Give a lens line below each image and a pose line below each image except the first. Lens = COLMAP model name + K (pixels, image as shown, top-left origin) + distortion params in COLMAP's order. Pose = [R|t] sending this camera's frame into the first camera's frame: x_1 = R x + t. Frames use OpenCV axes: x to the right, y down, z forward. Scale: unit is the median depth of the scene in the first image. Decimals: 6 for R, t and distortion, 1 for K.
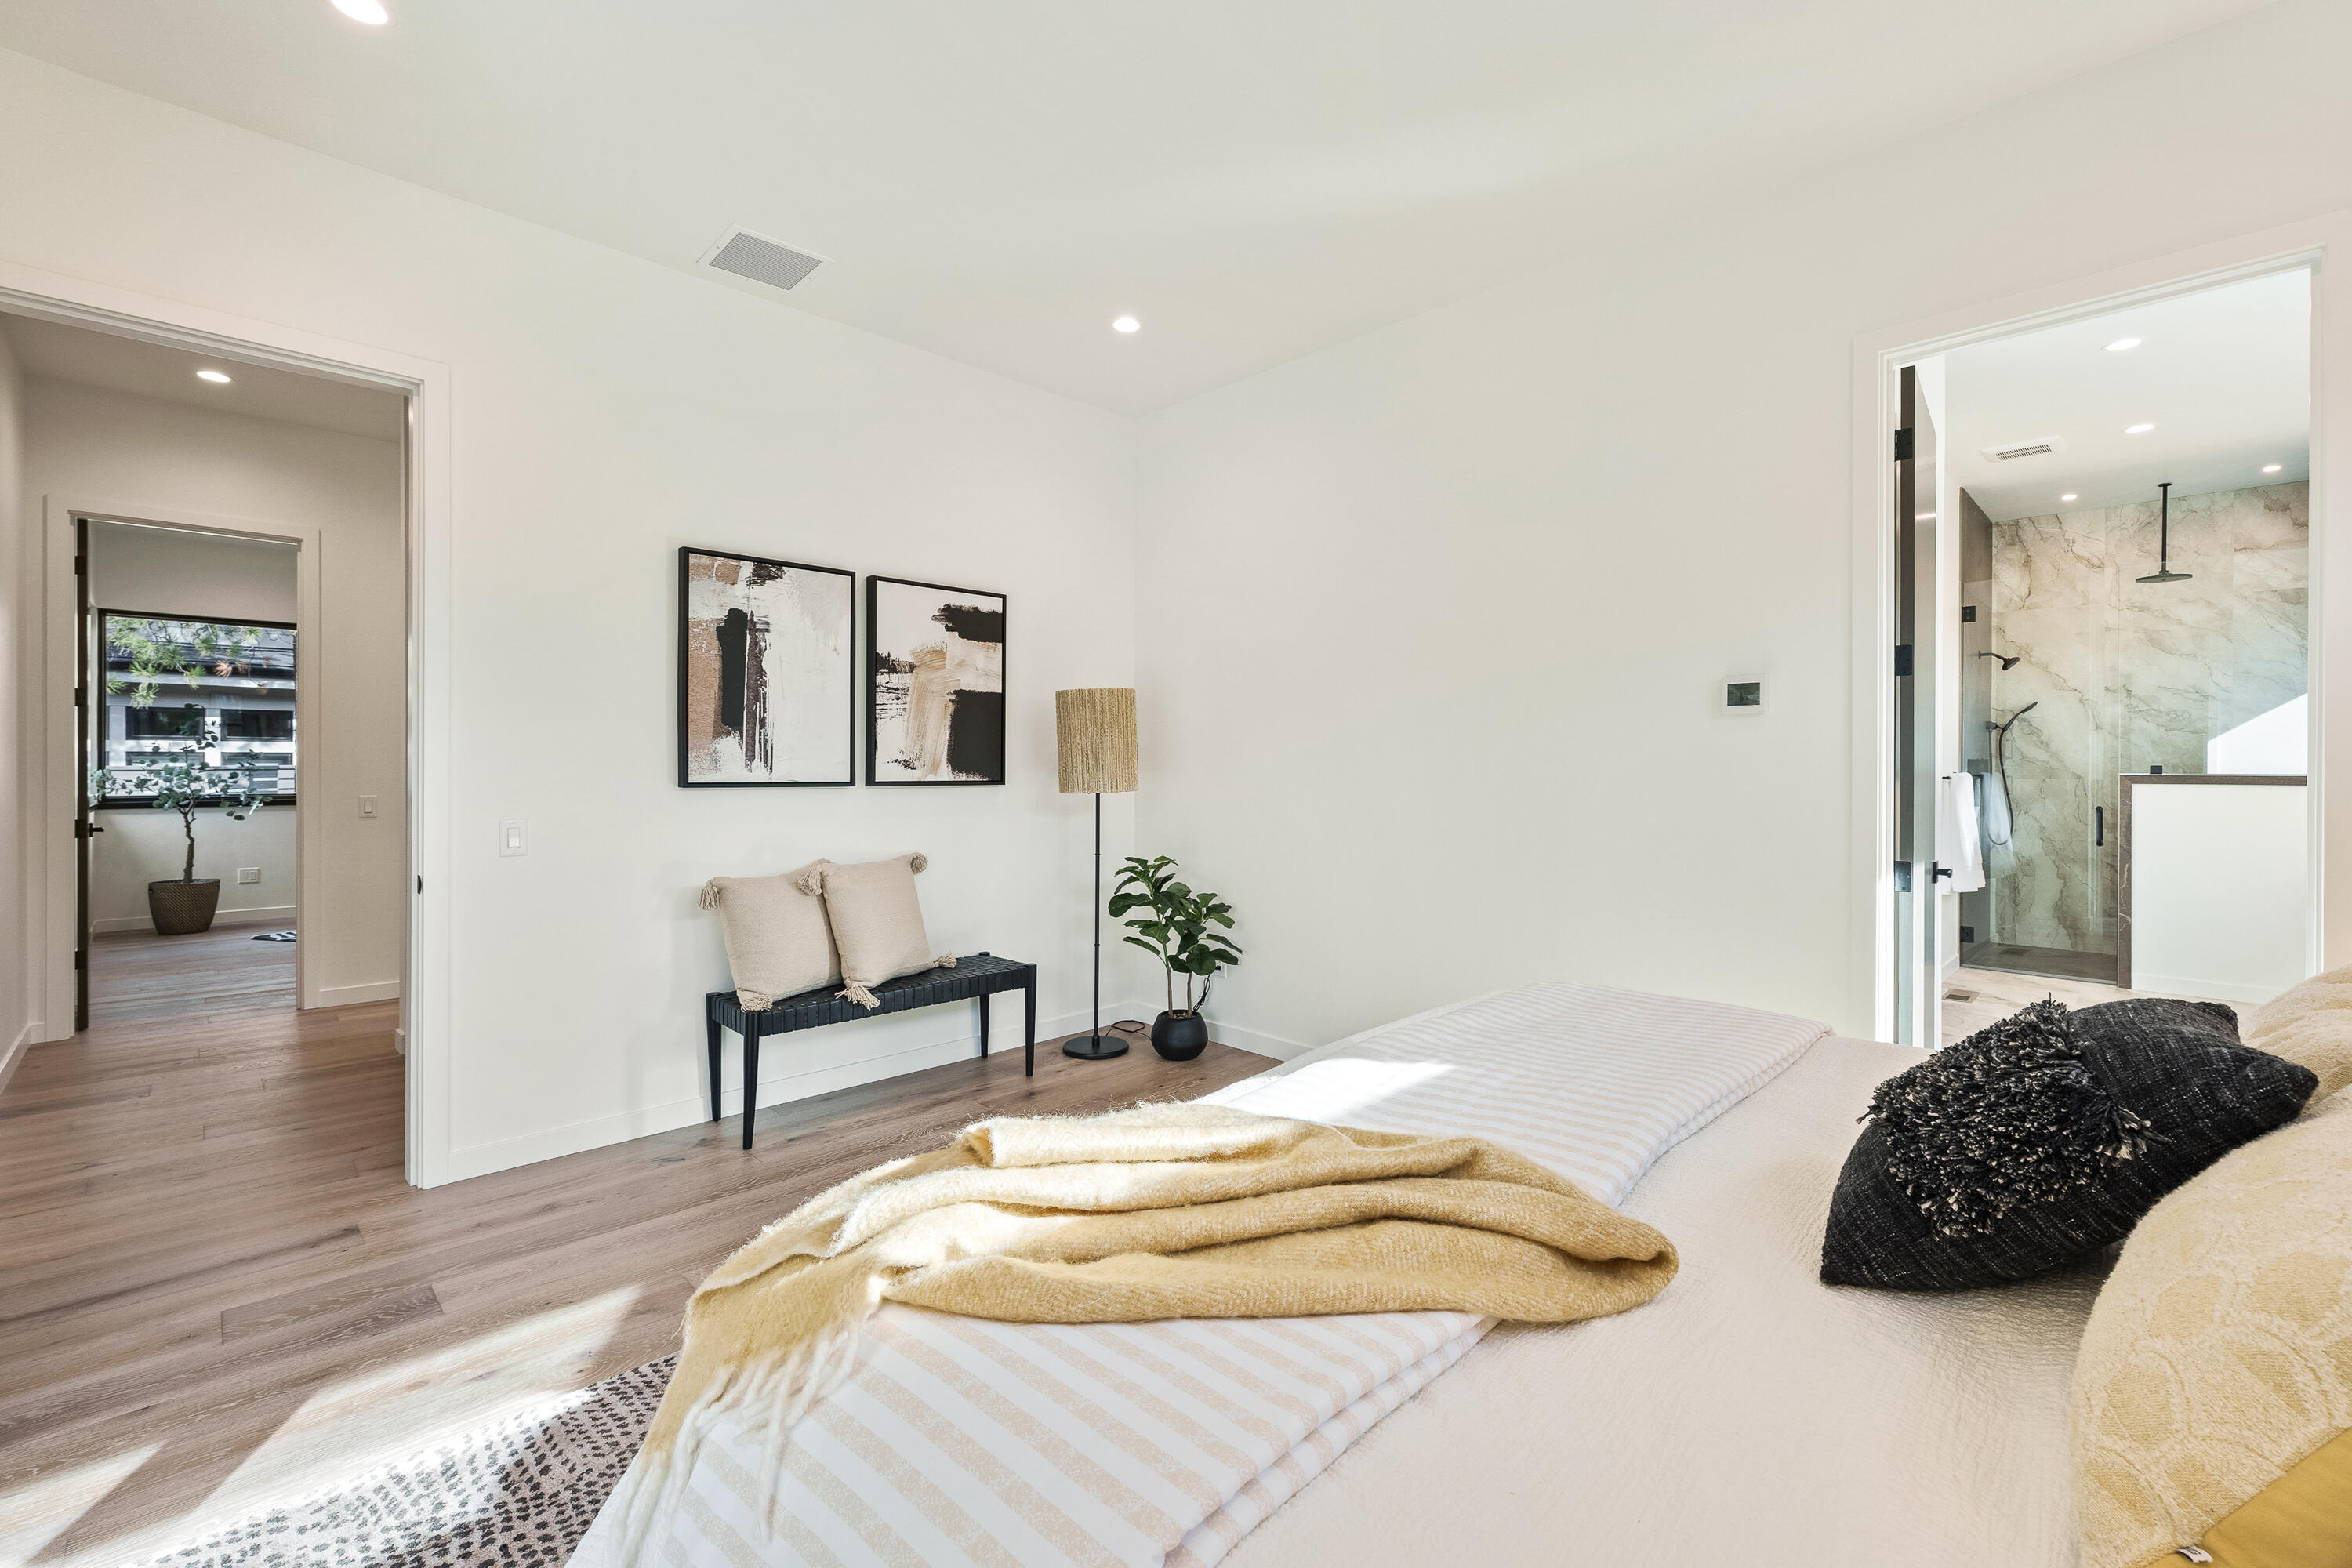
lens RADIAL K [[1042.4, 0, 1095.8], [0, 1042.4, 760.9], [0, 0, 1]] dist [0.000074, -0.000653]
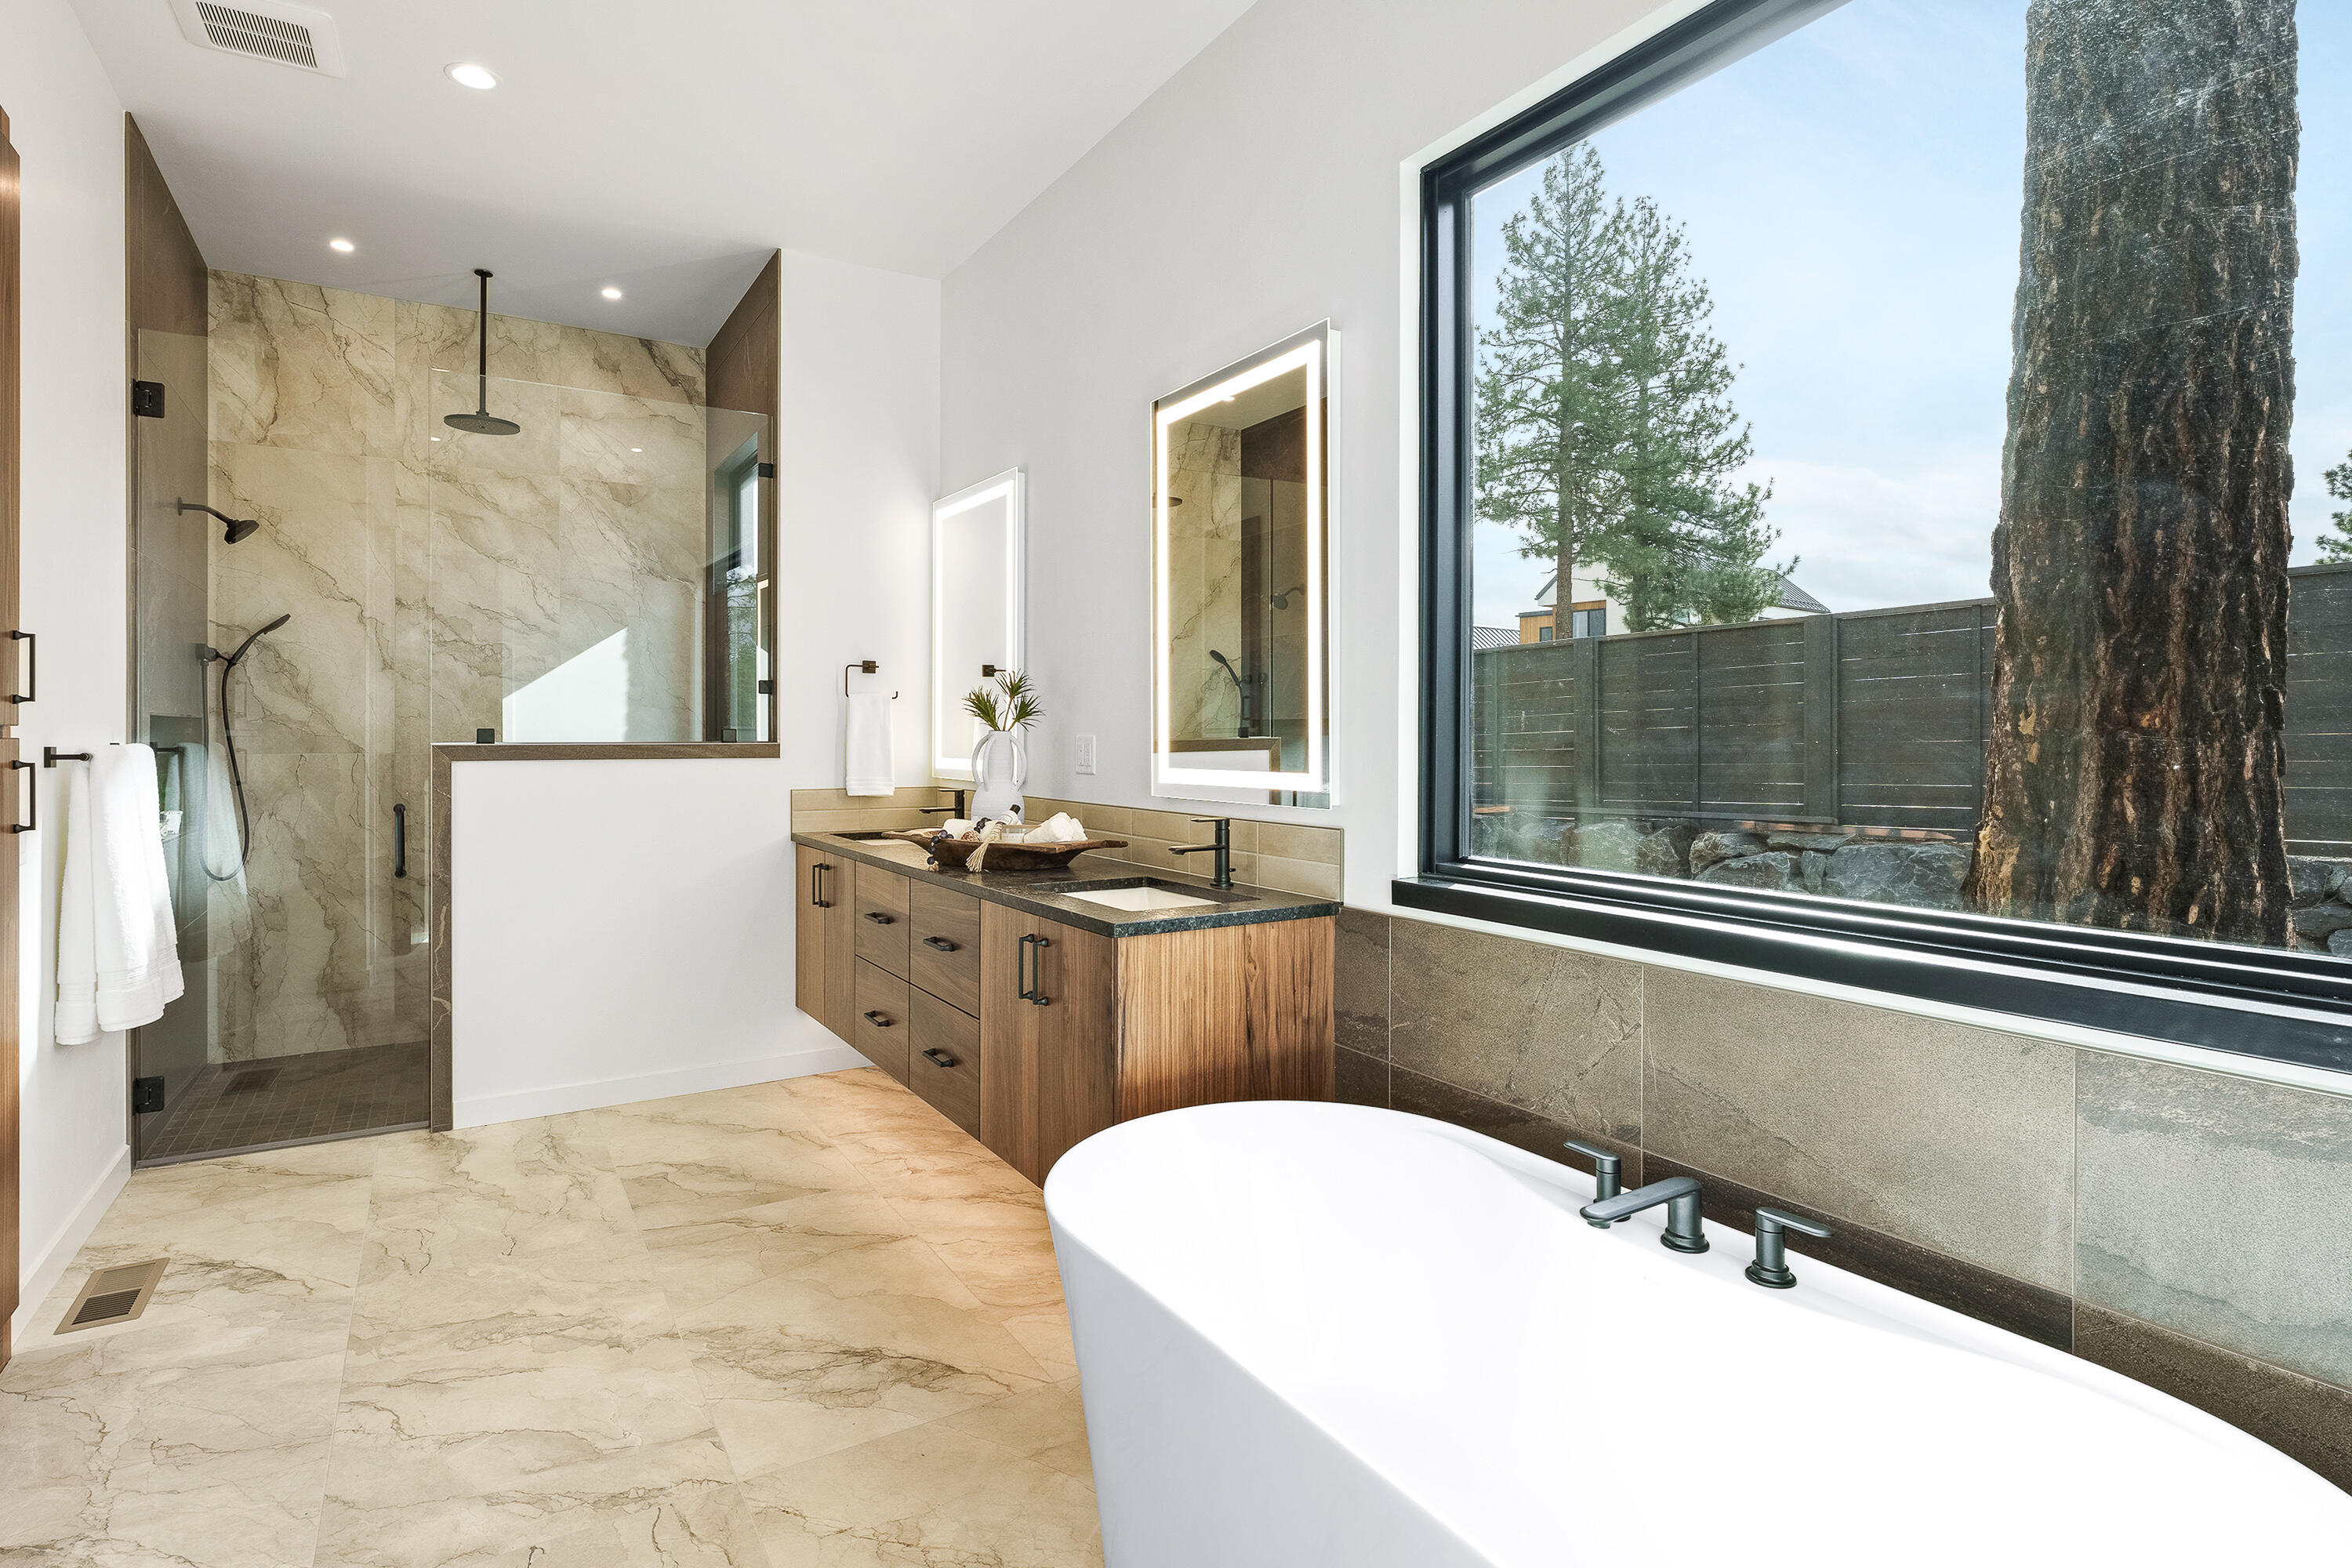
lens RADIAL K [[1172.8, 0, 1201.2], [0, 1172.8, 736.9], [0, 0, 1]] dist [0.001877, -0.000354]
pose [[0.173693, -0.005691, 0.984783, 0.382882], [0.000028, 0.999983, 0.005774, 0.004636], [-0.984800, -0.000975, 0.173690, 0.425535]]
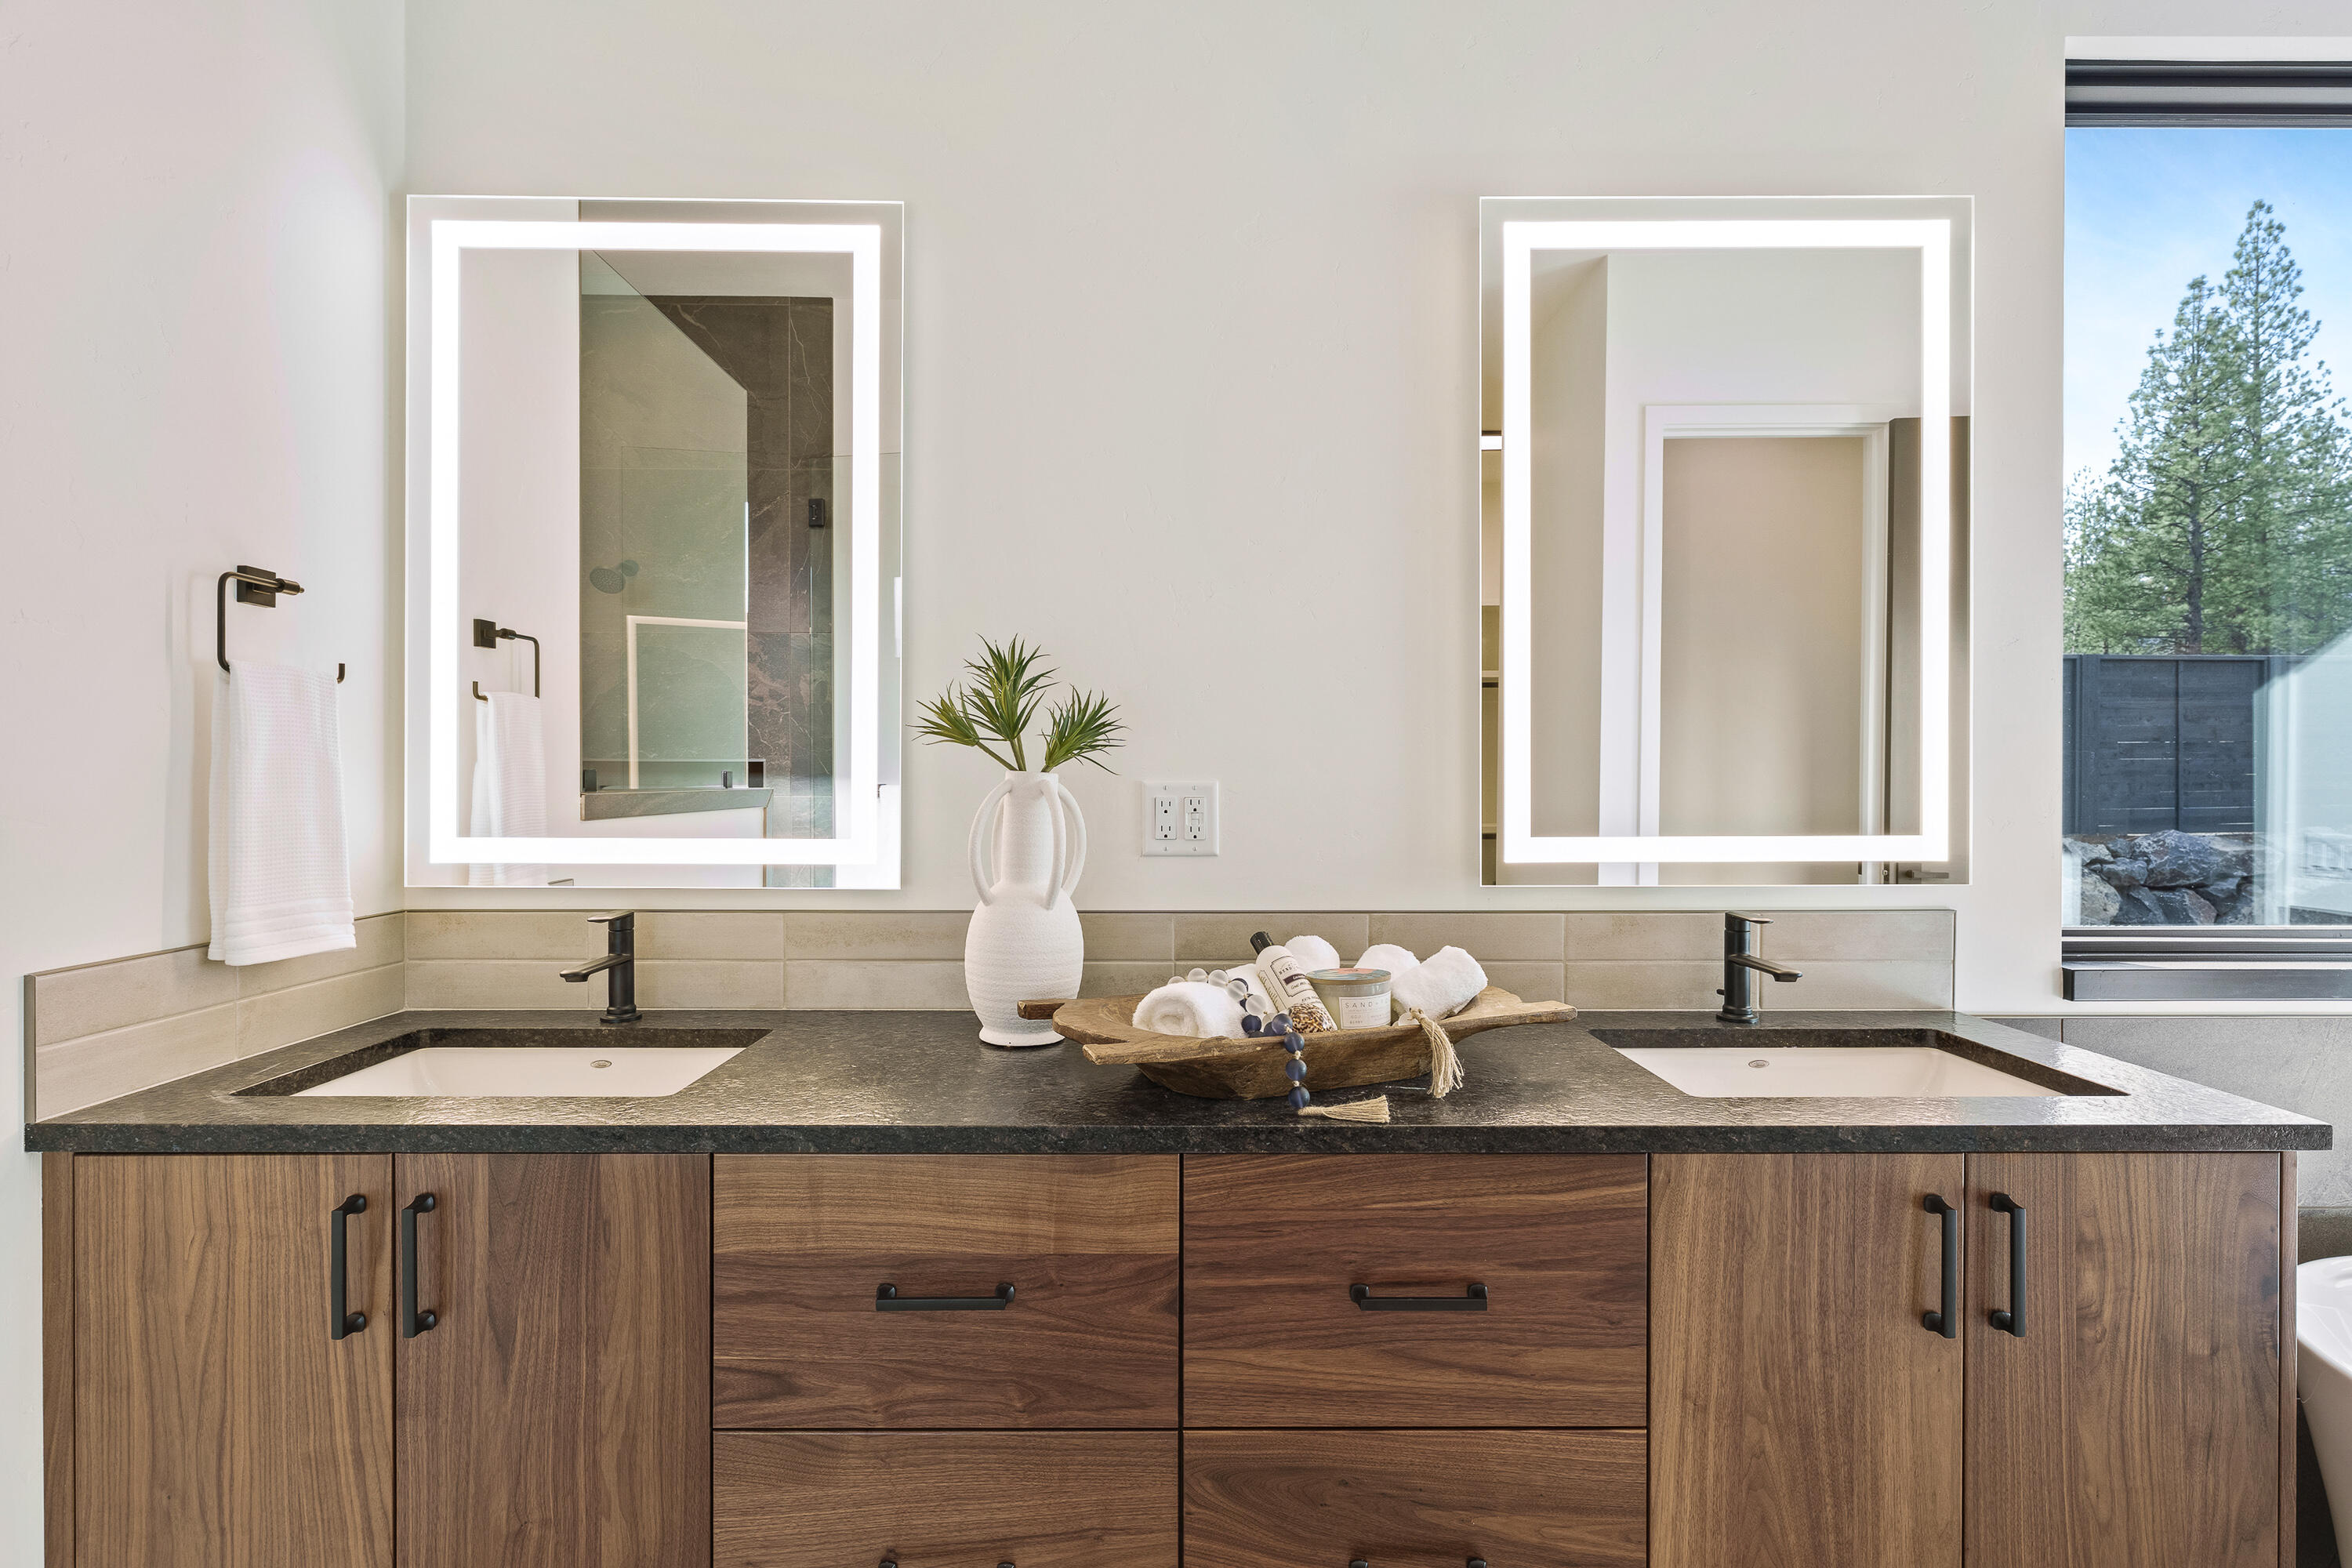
lens RADIAL K [[1139.9, 0, 1173.8], [0, 1139.9, 777.0], [0, 0, 1]] dist [-0.003662, 0.001679]
pose [[-0.728447, -0.004962, 0.685084, 0.688192], [-0.002728, 0.999987, 0.004342, 0.004742], [-0.685097, 0.001294, -0.728451, 0.733128]]
